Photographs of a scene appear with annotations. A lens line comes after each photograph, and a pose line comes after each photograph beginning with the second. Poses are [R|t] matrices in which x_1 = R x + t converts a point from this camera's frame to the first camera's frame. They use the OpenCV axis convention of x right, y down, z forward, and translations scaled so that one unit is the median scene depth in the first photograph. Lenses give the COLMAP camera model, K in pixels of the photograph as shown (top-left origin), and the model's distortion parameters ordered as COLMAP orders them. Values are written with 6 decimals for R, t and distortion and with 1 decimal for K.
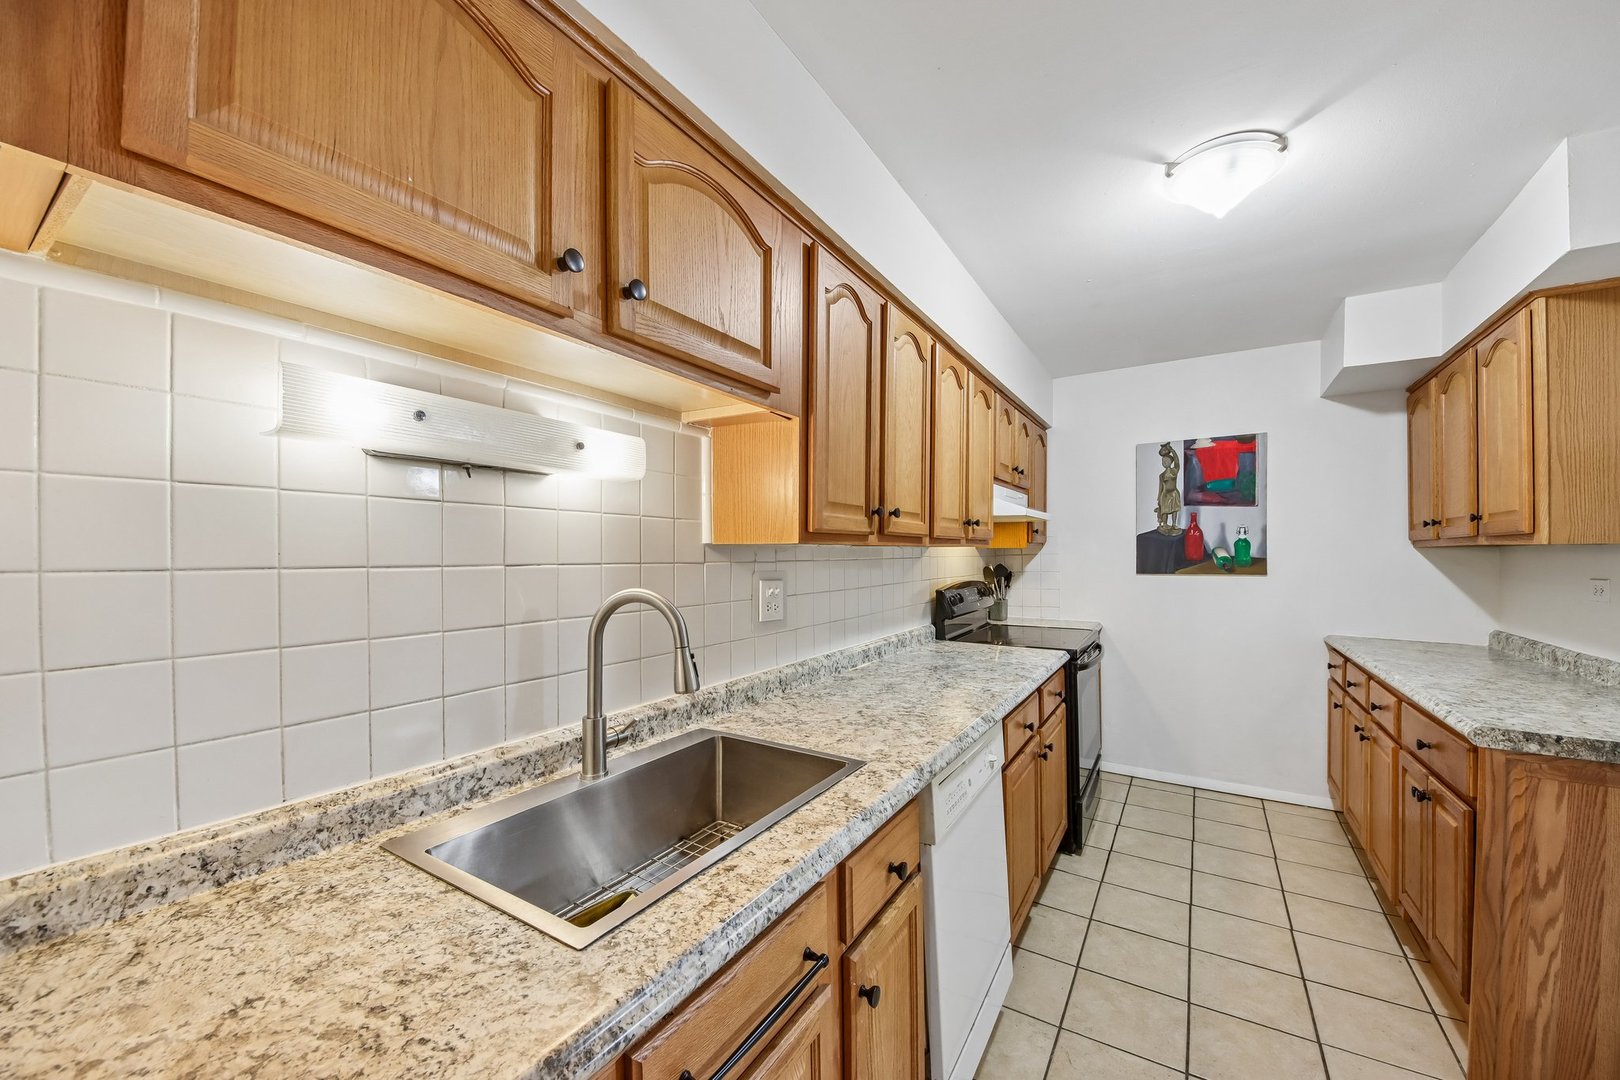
lens RADIAL K [[603.0, 0, 801.8], [0, 603.0, 546.6], [0, 0, 1]] dist [0.055557, -0.031703]
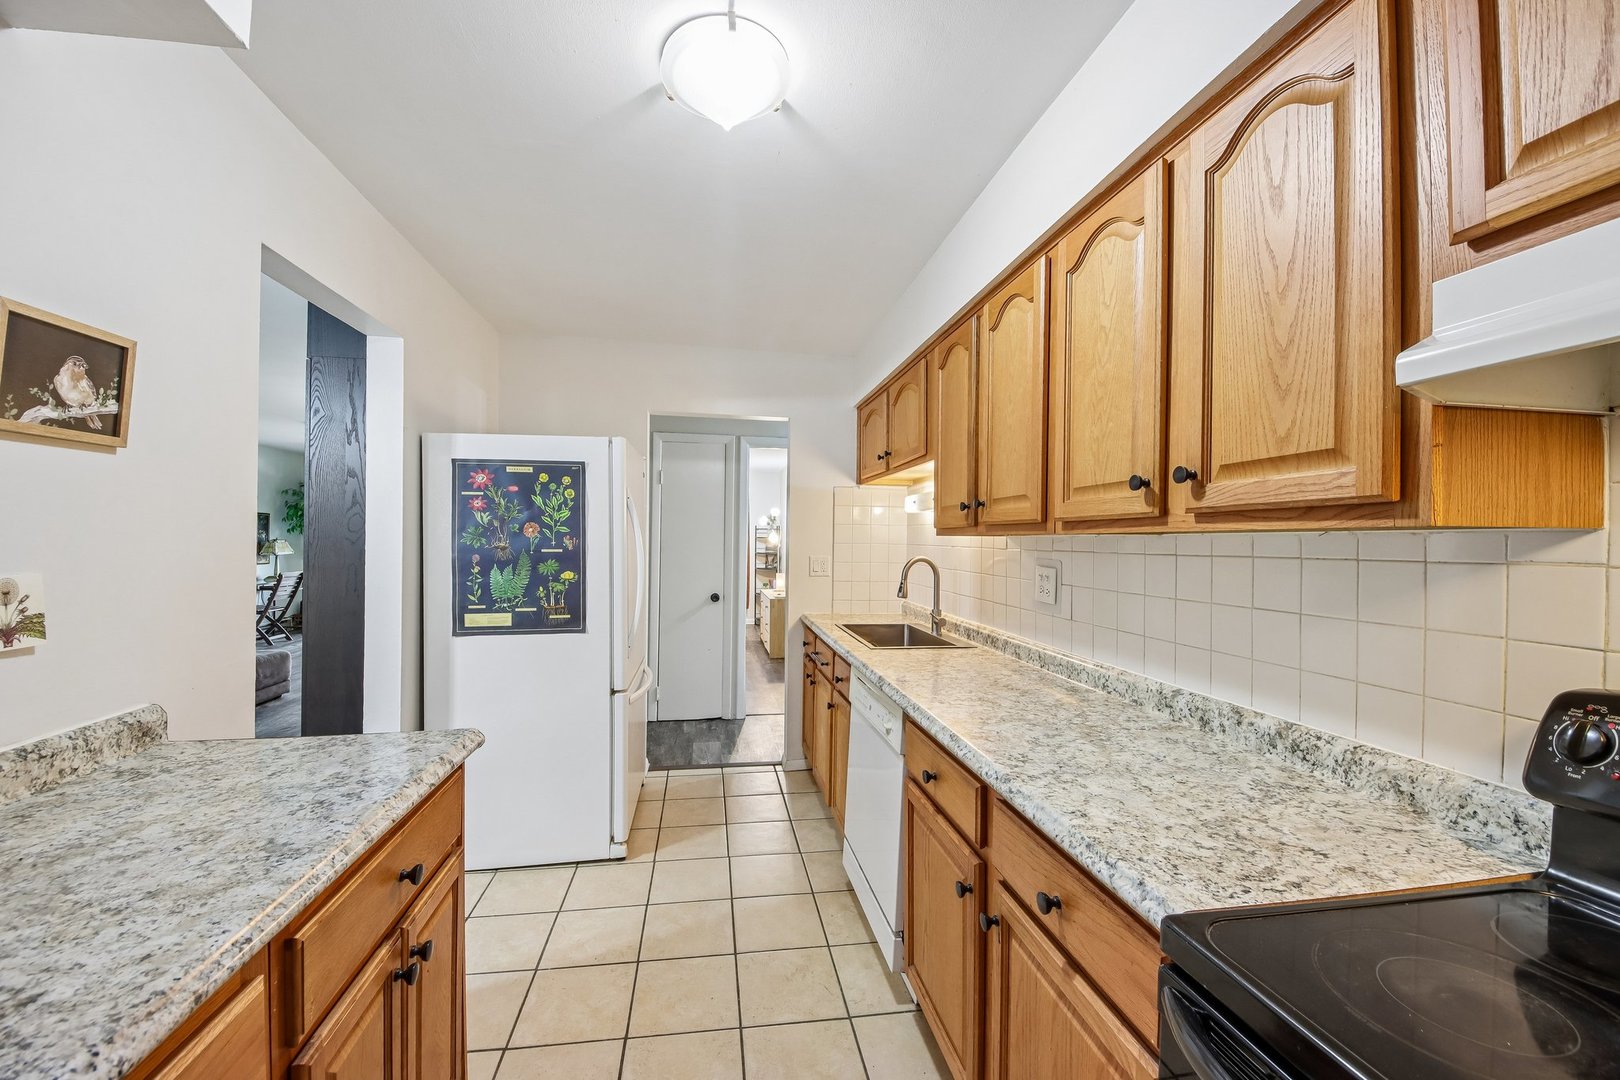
lens RADIAL K [[631.8, 0, 781.7], [0, 631.8, 545.8], [0, 0, 1]] dist [-0.001565, -0.000160]
pose [[-0.768124, 0.023873, -0.639856, 0.895121], [0.029778, 0.999555, 0.001545, -0.017125], [0.639608, -0.017867, -0.768494, 1.243109]]
